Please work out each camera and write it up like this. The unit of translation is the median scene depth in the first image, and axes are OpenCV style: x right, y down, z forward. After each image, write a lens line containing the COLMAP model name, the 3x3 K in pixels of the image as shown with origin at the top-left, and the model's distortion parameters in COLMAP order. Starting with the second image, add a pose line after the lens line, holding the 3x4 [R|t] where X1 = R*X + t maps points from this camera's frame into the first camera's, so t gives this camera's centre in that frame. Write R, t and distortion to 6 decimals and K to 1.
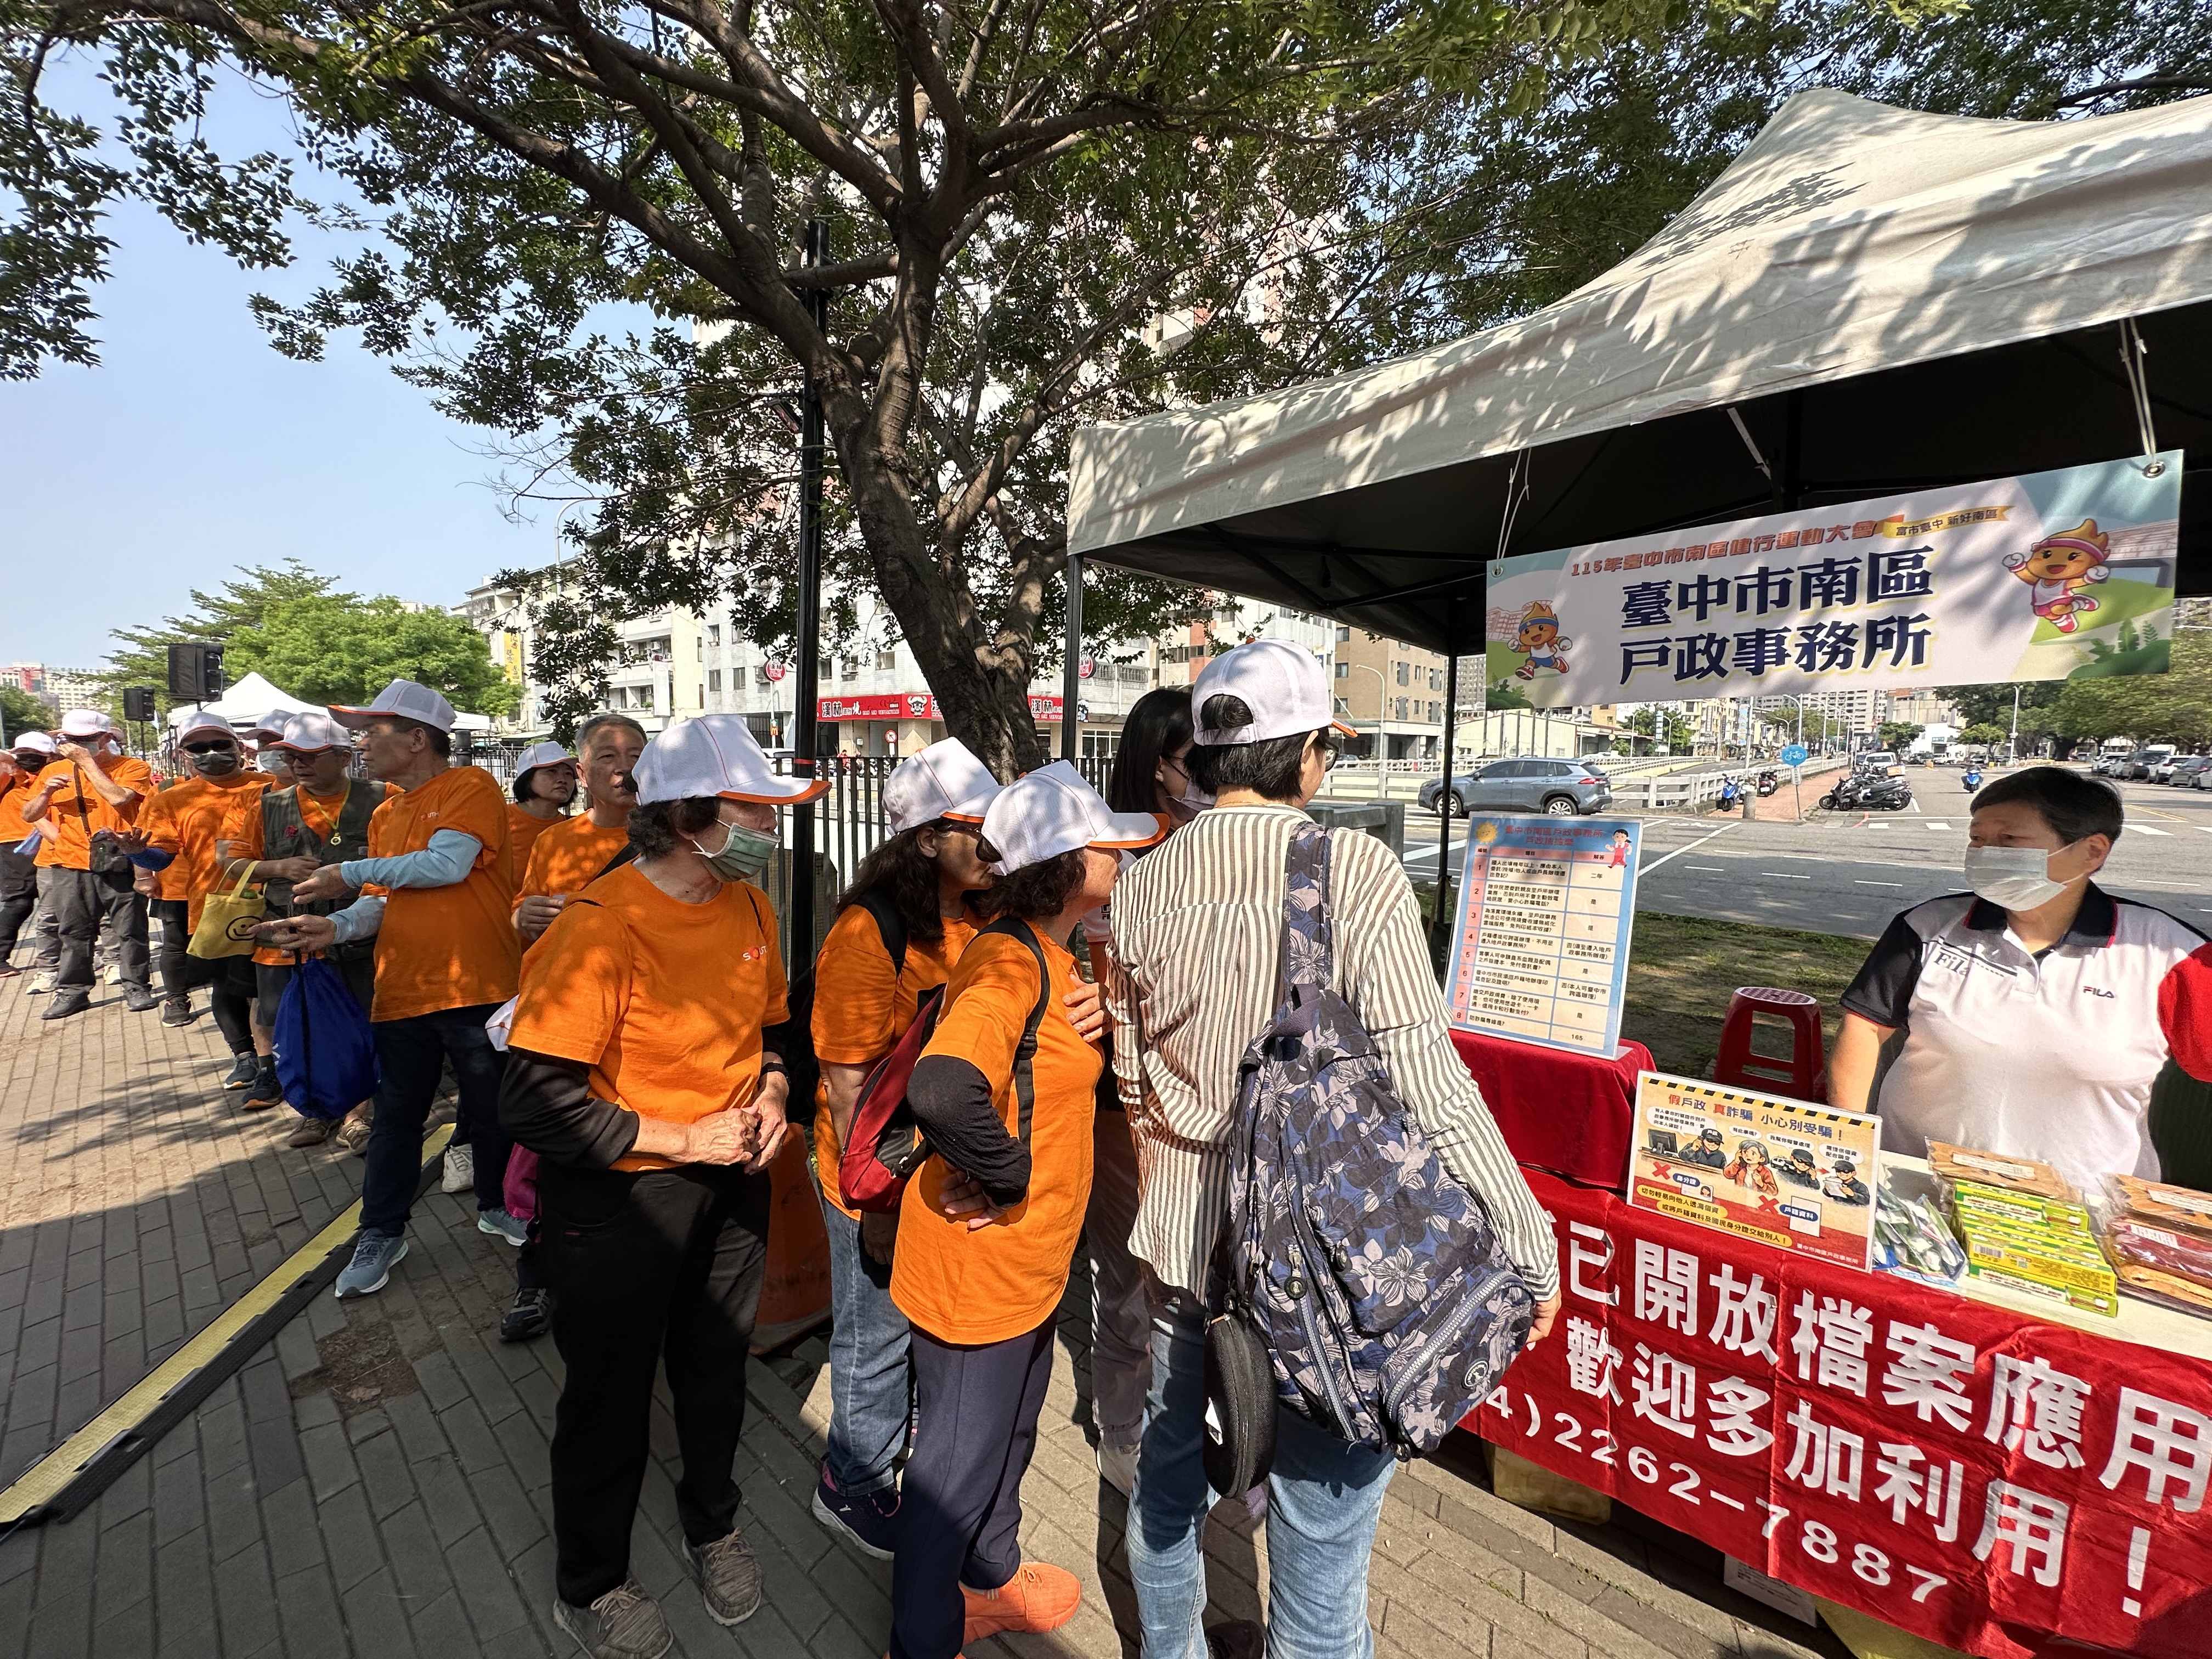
lens RADIAL K [[873.0, 0, 1098.3], [0, 873.0, 831.3], [0, 0, 1]] dist [-0.000108, 0.000660]
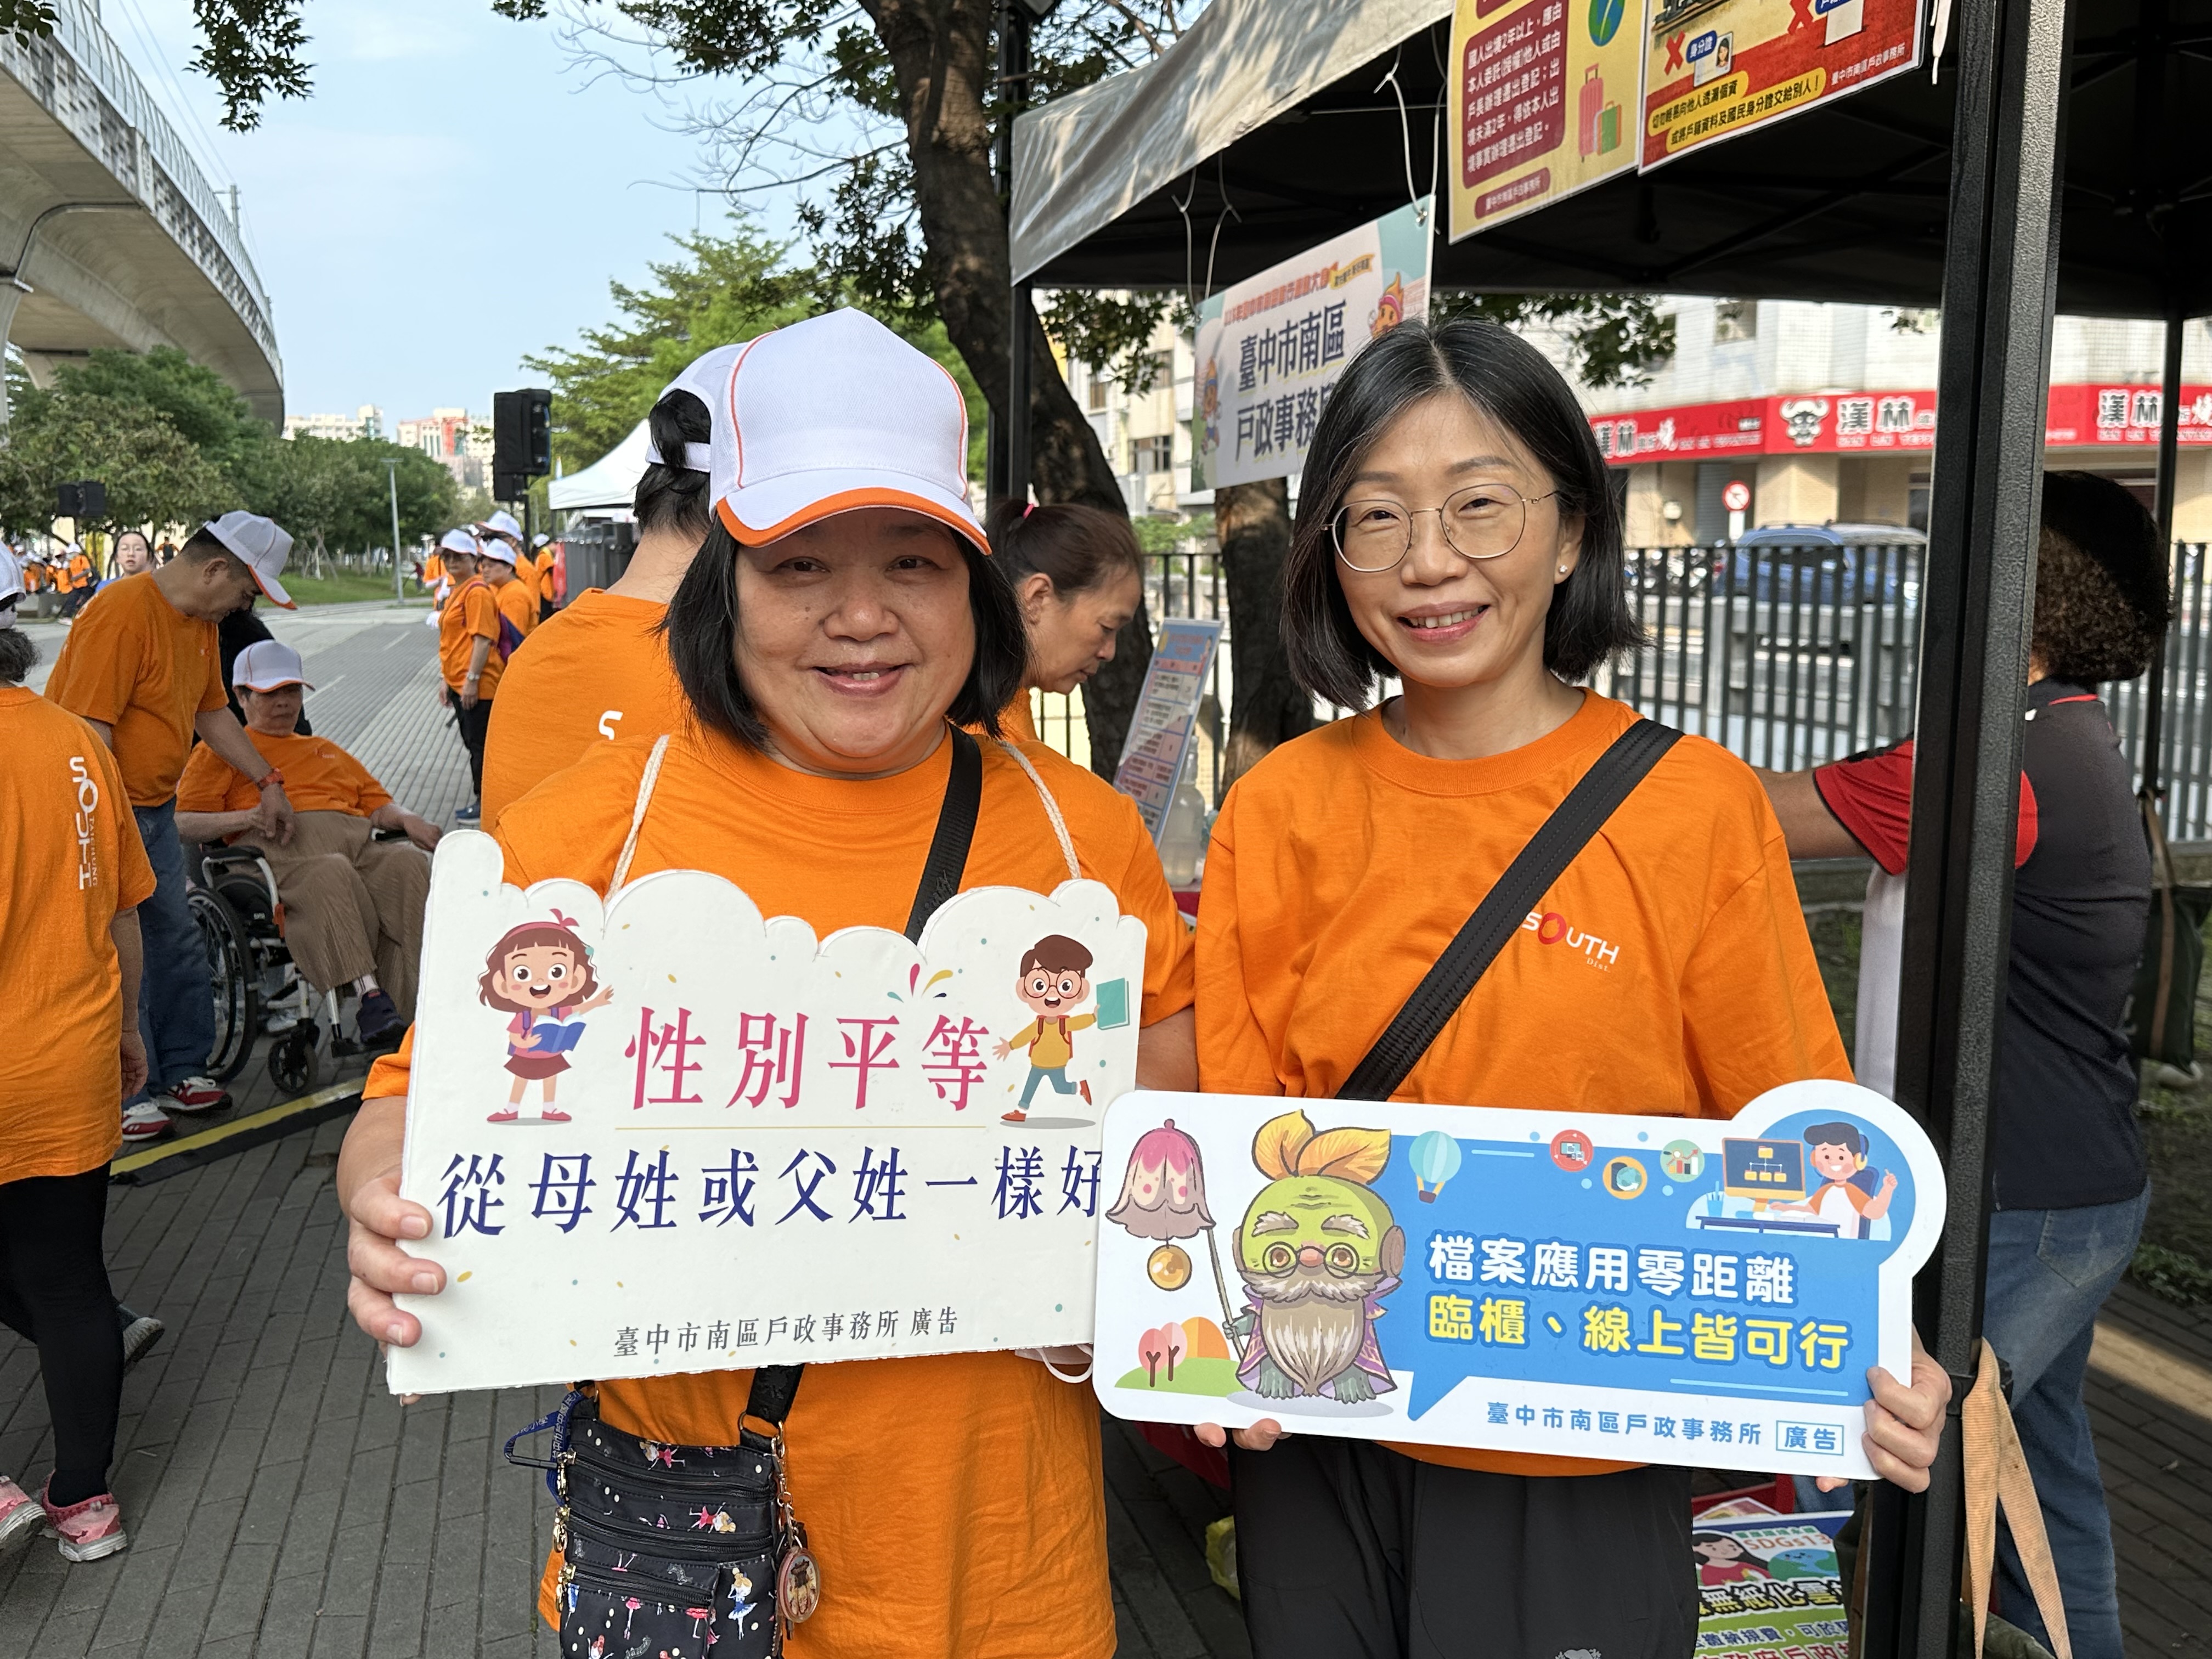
lens RADIAL K [[2016.2, 0, 1118.7], [0, 2016.2, 825.0], [0, 0, 1]] dist [0.024852, 0.000000]
pose [[0.844475, 0.062078, -0.531986, 1.232203], [-0.033980, 0.997469, 0.062457, 0.051665], [0.534516, -0.034666, 0.844447, -0.550736]]
